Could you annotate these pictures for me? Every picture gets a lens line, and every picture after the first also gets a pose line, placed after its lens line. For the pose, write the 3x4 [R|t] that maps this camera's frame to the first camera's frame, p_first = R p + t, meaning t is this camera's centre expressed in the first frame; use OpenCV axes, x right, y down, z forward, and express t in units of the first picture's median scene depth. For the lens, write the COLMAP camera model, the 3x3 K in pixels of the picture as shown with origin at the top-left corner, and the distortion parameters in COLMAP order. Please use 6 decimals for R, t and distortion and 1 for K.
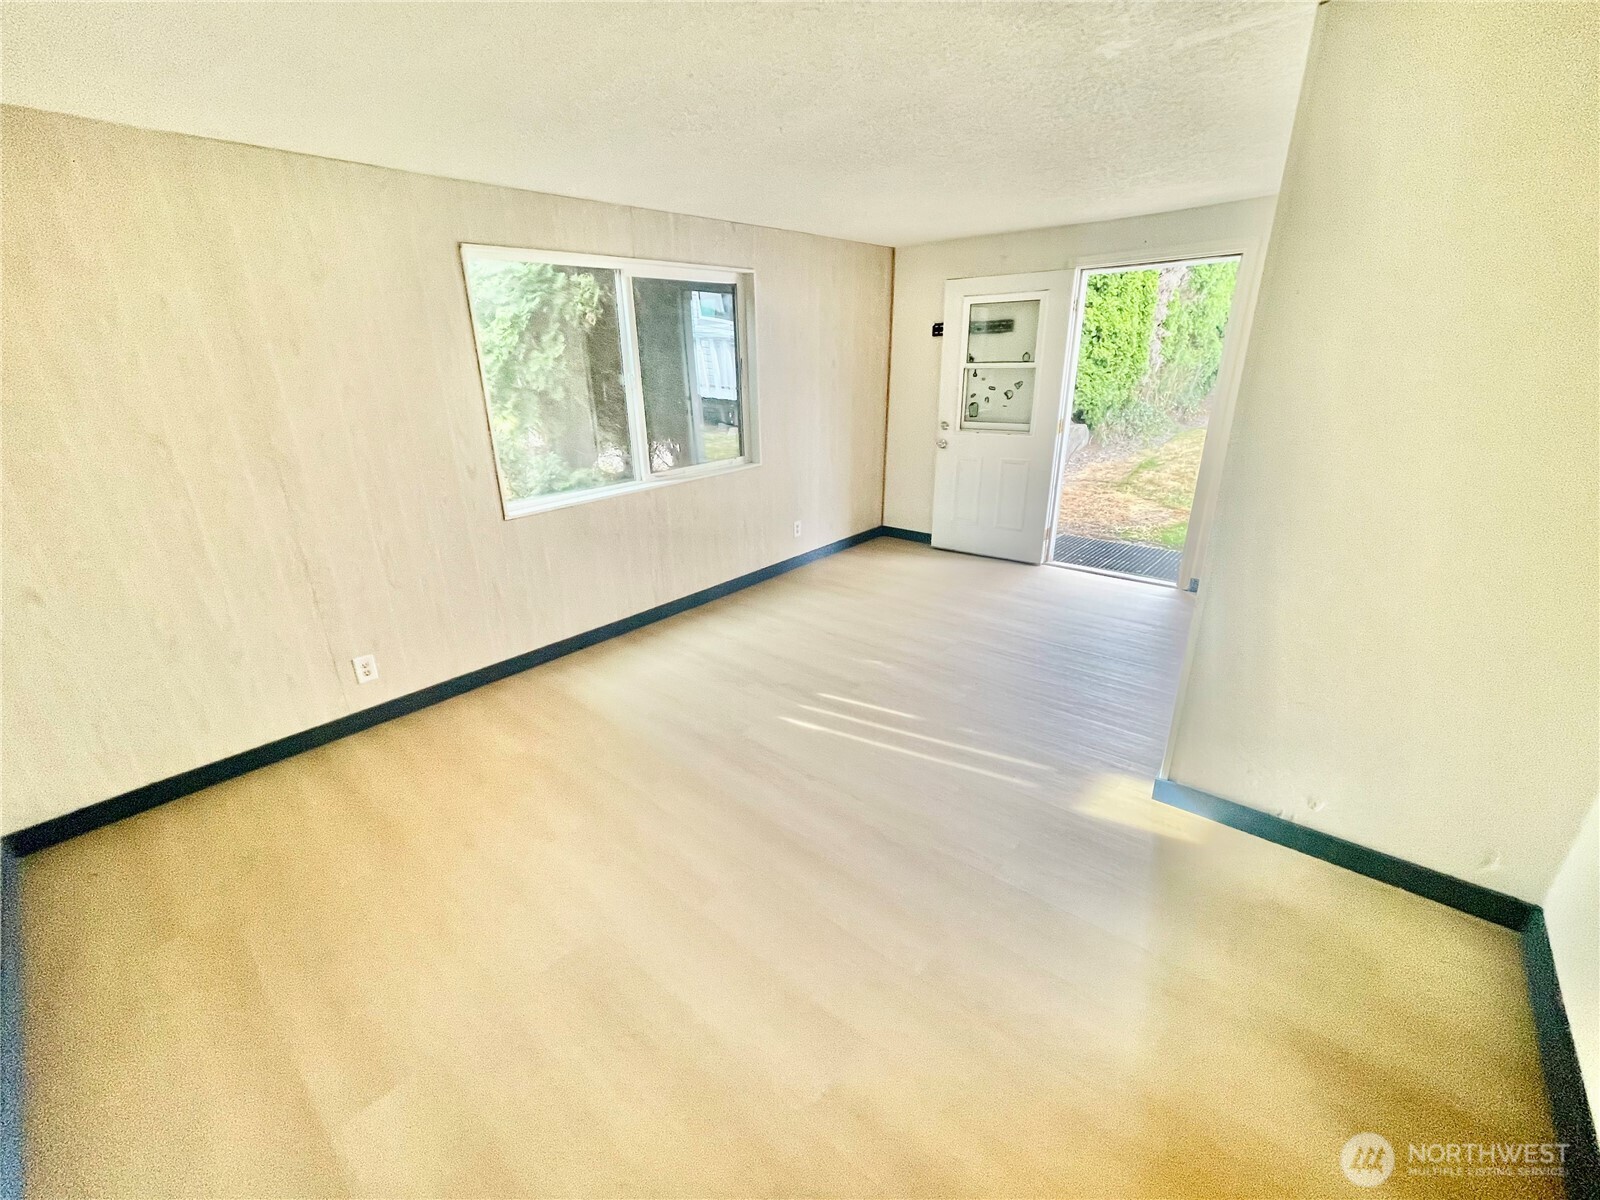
lens RADIAL K [[647.9, 0, 795.9], [0, 647.9, 604.0], [0, 0, 1]] dist [0.000027, 0.000019]
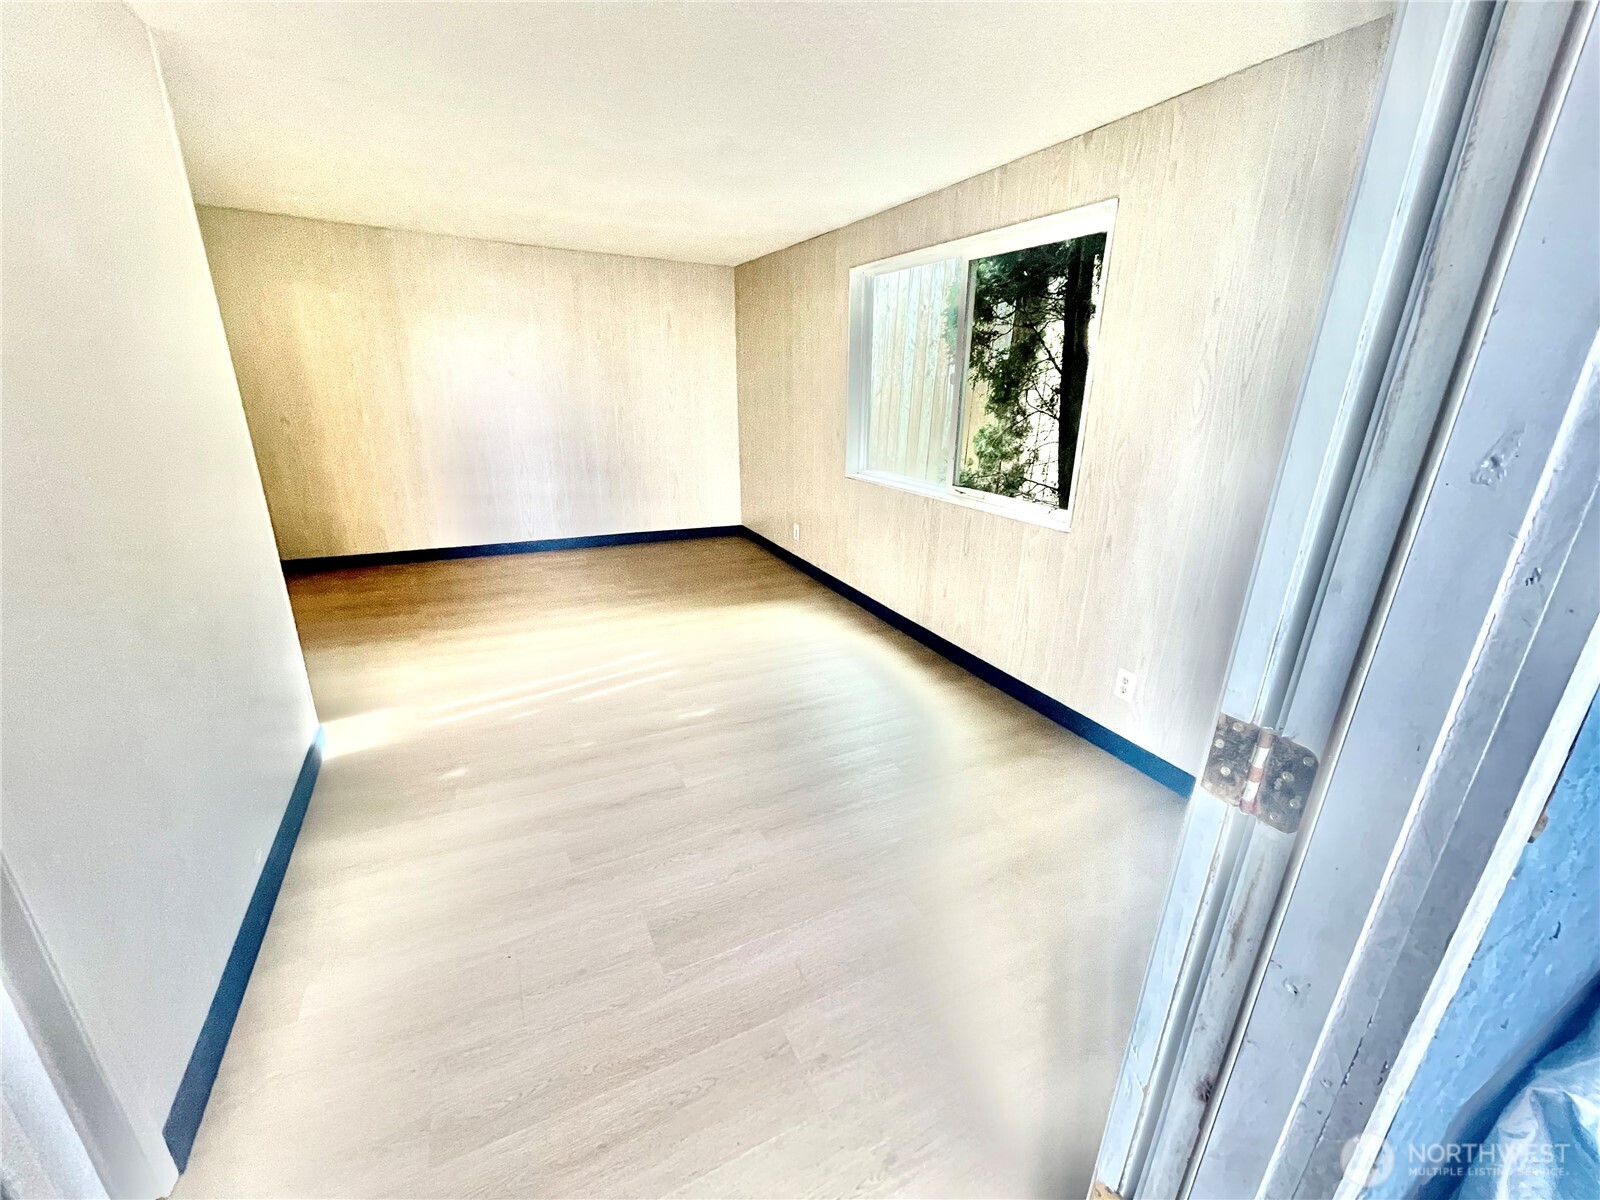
lens RADIAL K [[647.9, 0, 795.9], [0, 647.9, 597.7], [0, 0, 1]] dist [0.000027, 0.000019]
pose [[-0.399323, 0.314617, -0.861137, 0.668735], [-0.332506, 0.825626, 0.455831, -0.407040], [0.854389, 0.468357, -0.225079, 1.092957]]
